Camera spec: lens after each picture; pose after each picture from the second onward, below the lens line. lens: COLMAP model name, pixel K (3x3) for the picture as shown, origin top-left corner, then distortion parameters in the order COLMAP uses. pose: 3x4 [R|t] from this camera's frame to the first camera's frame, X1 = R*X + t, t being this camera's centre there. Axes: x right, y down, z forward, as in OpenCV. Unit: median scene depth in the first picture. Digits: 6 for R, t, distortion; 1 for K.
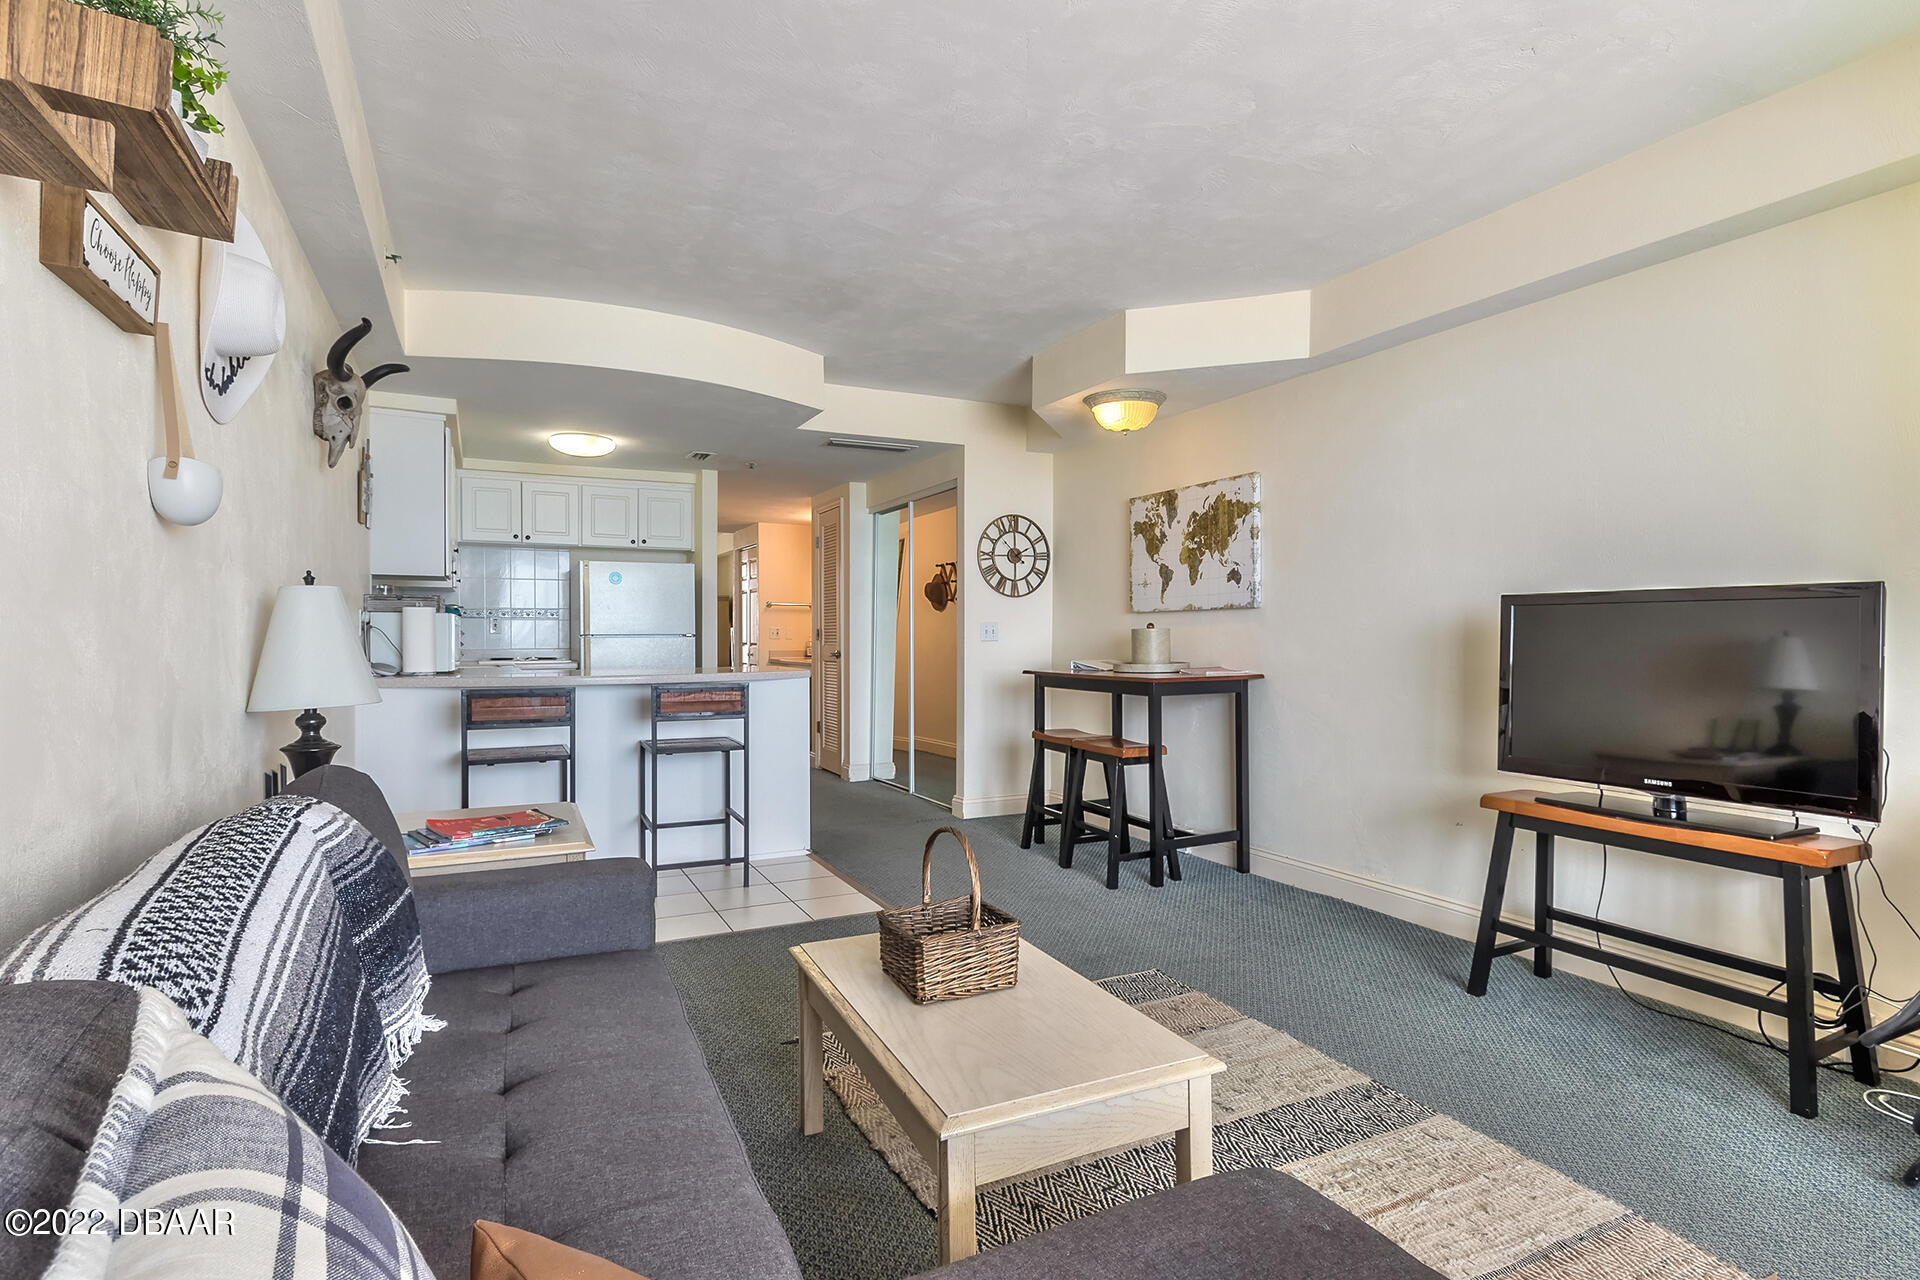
lens RADIAL K [[934.5, 0, 960.0], [0, 934.5, 640.0], [0, 0, 1]] dist [0.001665, 0.000107]
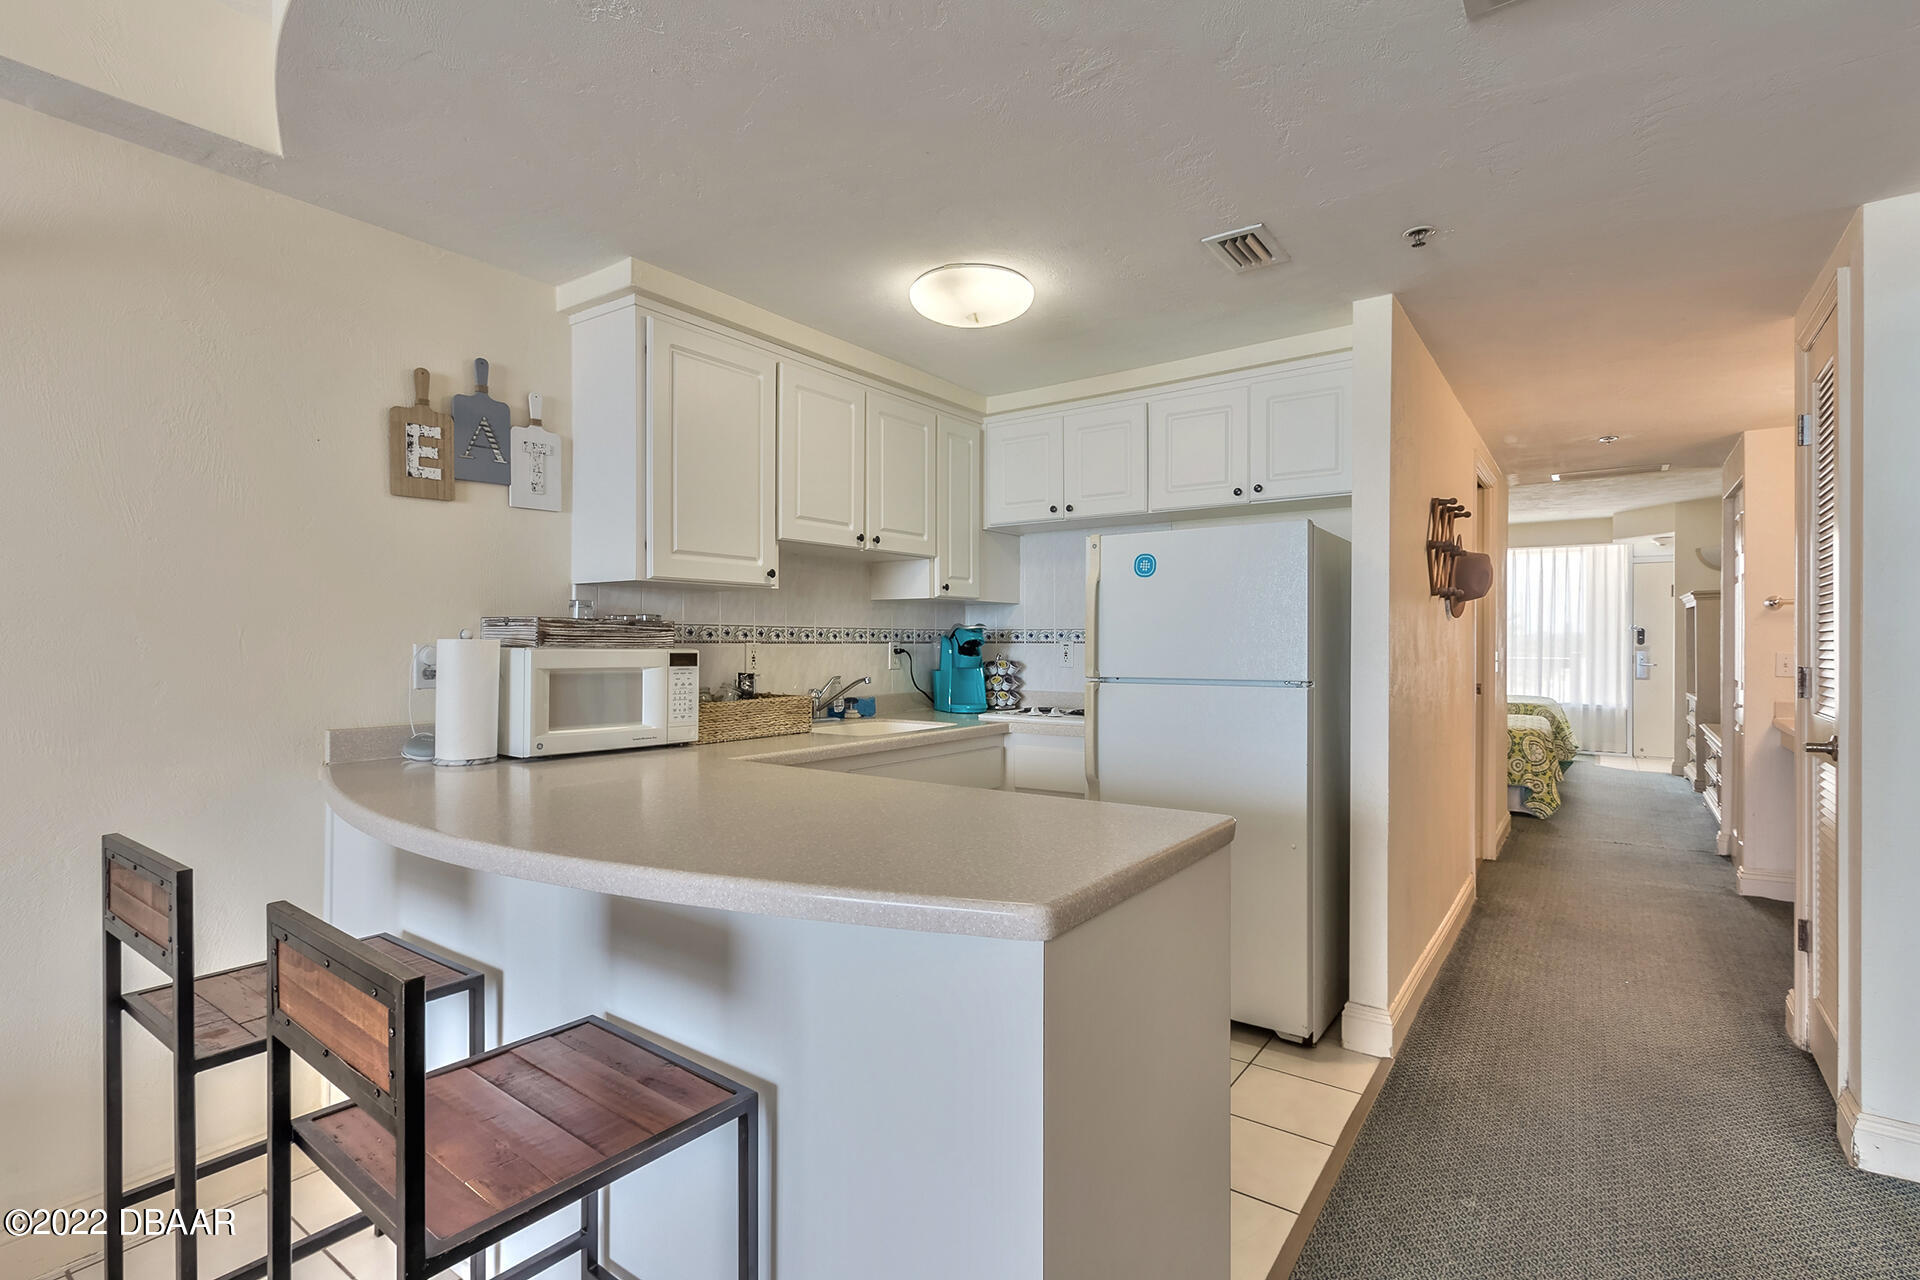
lens RADIAL K [[904.2, 0, 960.0], [0, 904.2, 640.0], [0, 0, 1]] dist [0.001933, -0.000029]
pose [[0.464124, -0.000684, -0.885770, 0.017762], [-0.007903, 0.999957, -0.004913, -0.029099], [0.885735, 0.009281, 0.464099, 0.862364]]
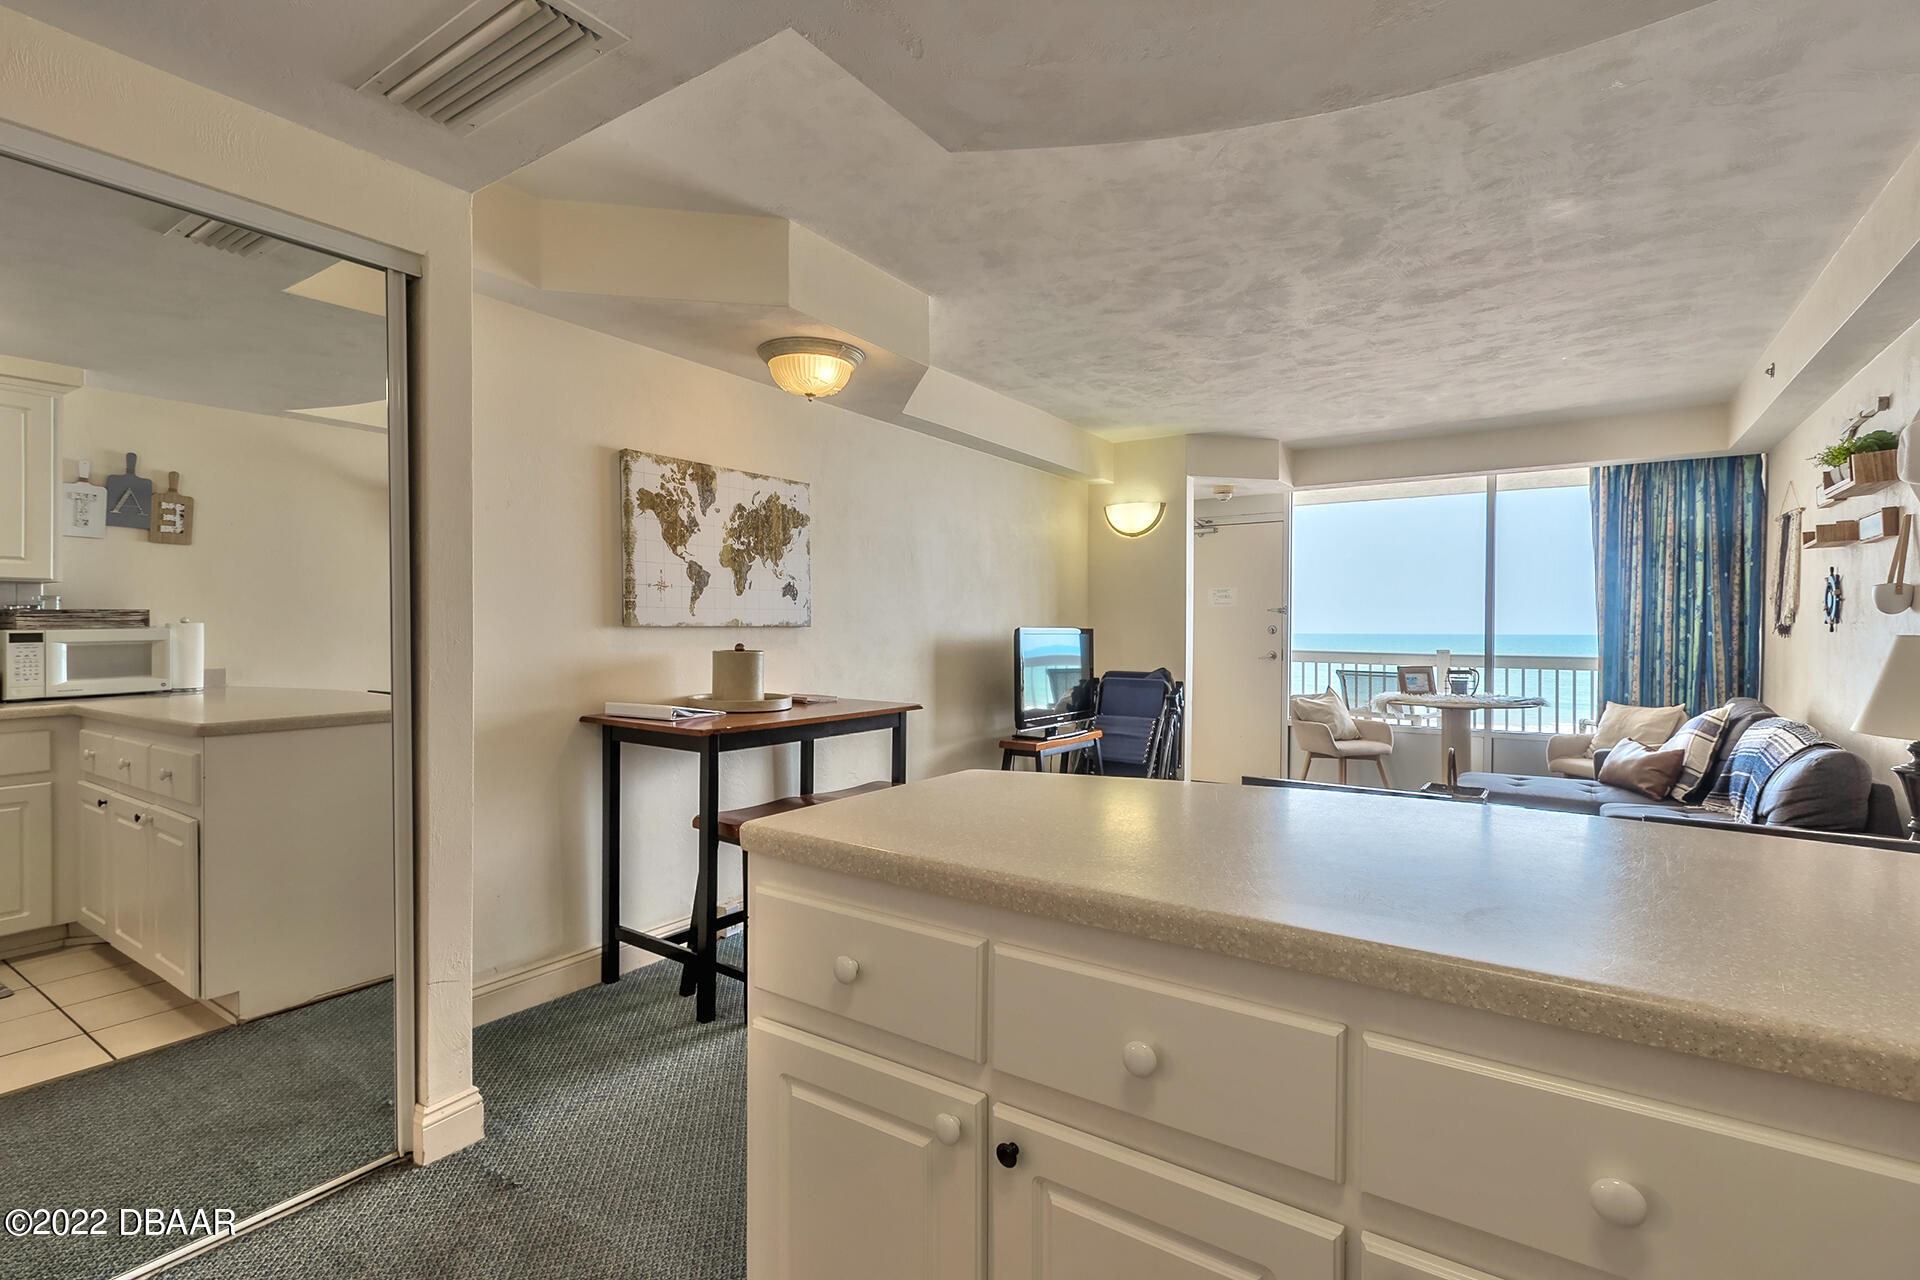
lens RADIAL K [[904.2, 0, 960.0], [0, 904.2, 640.0], [0, 0, 1]] dist [0.001933, -0.000029]
pose [[-0.491521, -0.013121, 0.870767, -0.504855], [0.000929, 0.999878, 0.015591, -0.031839], [-0.870865, 0.008472, -0.491449, 1.185342]]
